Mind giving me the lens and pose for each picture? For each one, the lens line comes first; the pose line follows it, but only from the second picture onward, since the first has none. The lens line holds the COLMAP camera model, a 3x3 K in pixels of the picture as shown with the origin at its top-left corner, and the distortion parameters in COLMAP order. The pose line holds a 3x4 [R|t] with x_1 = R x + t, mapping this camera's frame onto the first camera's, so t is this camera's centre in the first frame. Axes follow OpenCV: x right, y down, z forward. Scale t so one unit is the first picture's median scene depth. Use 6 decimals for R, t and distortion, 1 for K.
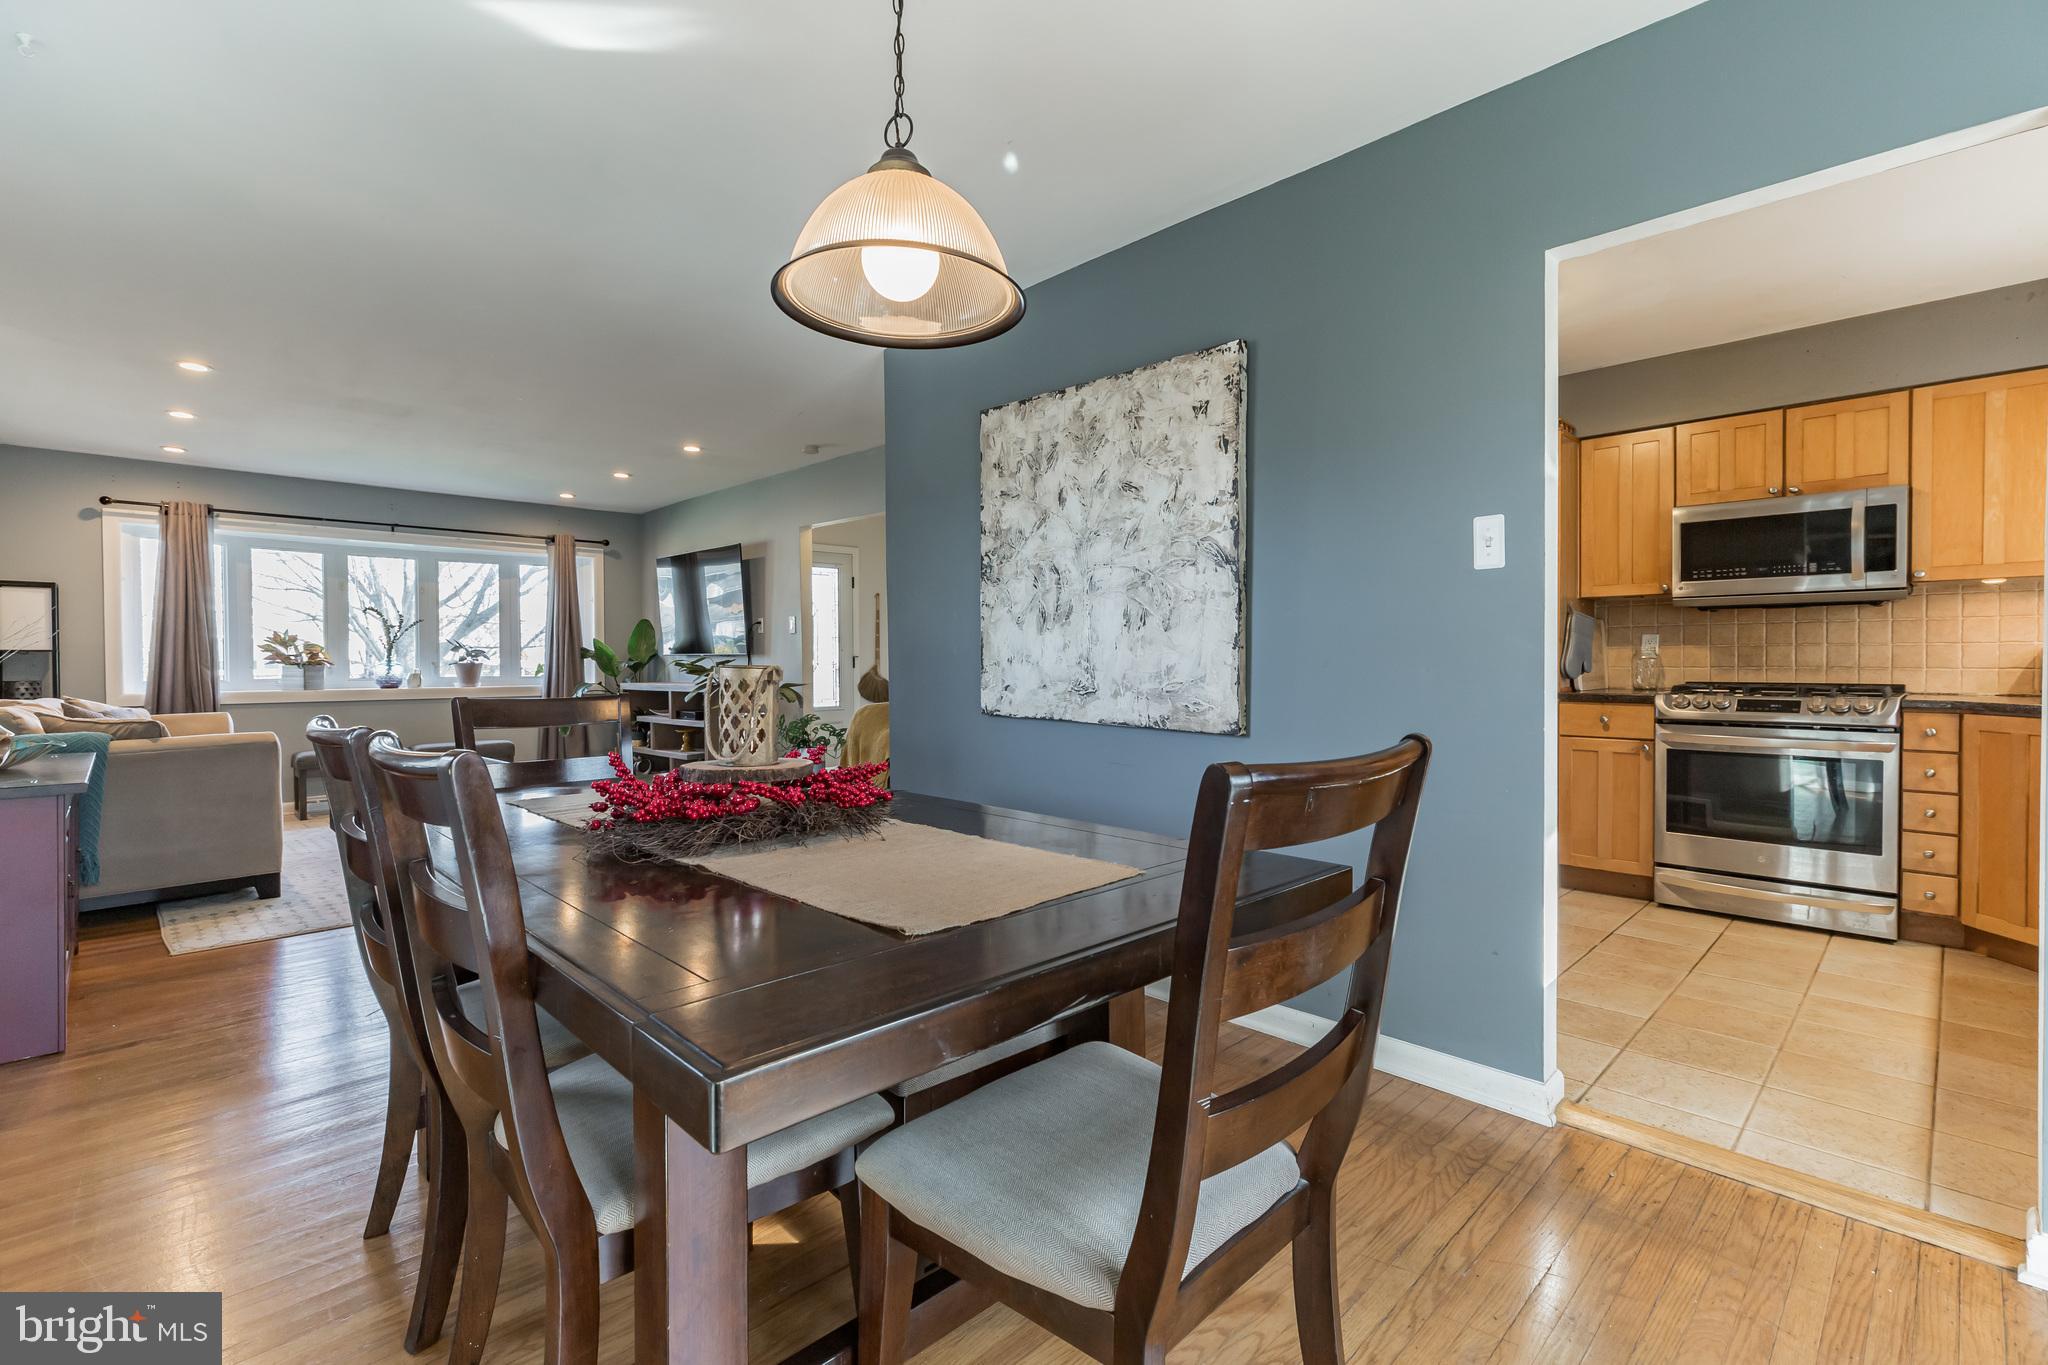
lens RADIAL K [[918.6, 0, 1027.3], [0, 918.6, 658.4], [0, 0, 1]] dist [0.001108, 0.000407]
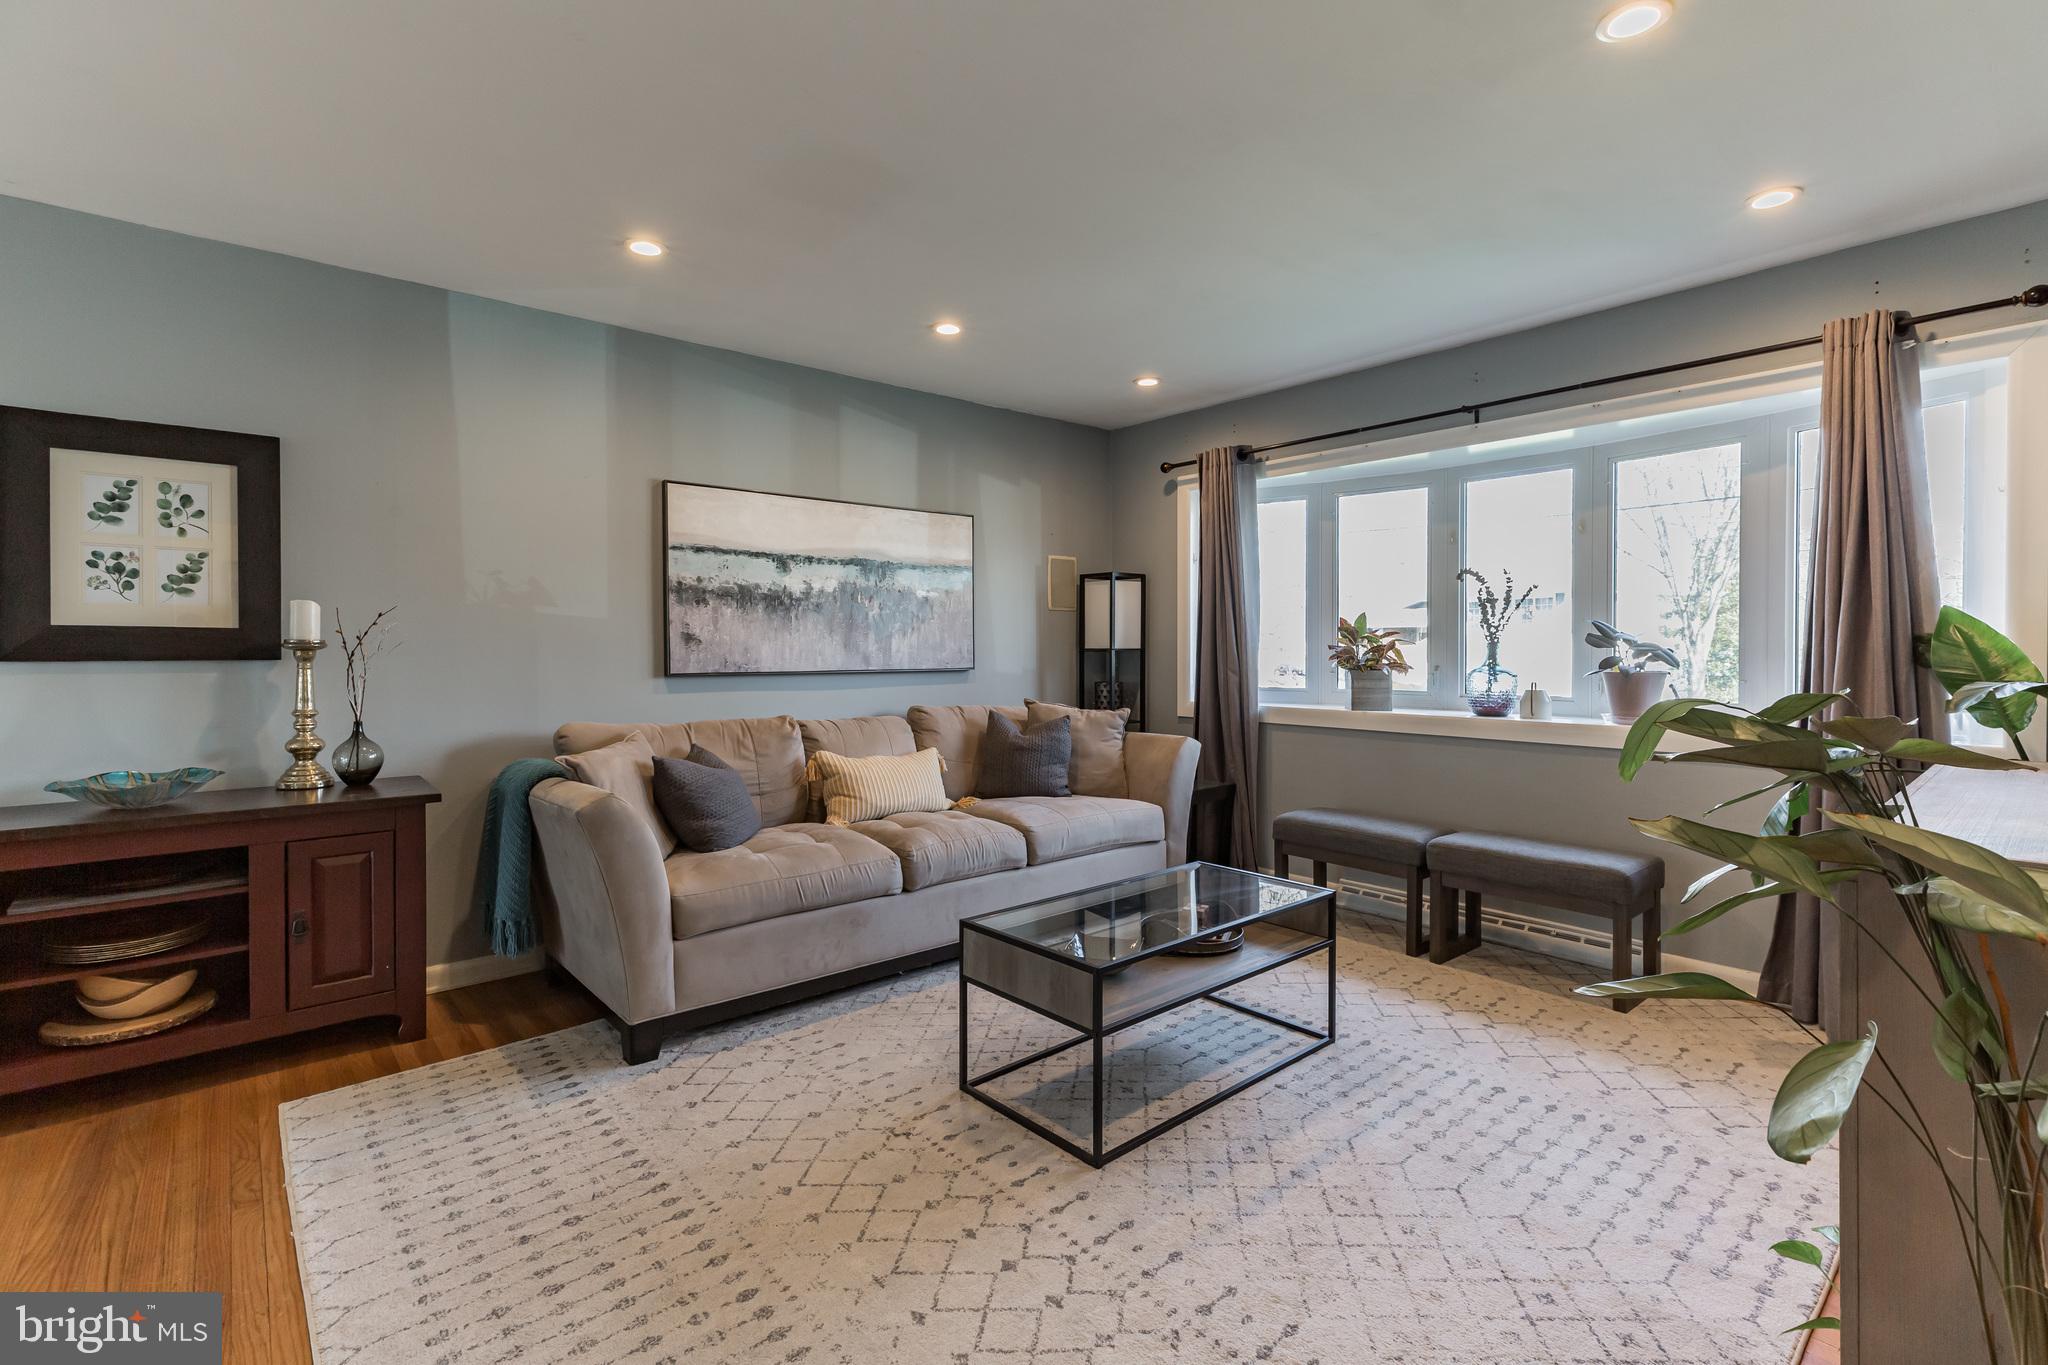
lens RADIAL K [[918.6, 0, 1027.3], [0, 918.6, 658.4], [0, 0, 1]] dist [0.001108, 0.000407]
pose [[-0.084520, 0.014266, -0.996320, -0.132197], [0.002961, 0.999897, 0.014066, -0.009591], [0.996417, -0.001761, -0.084553, 0.752181]]
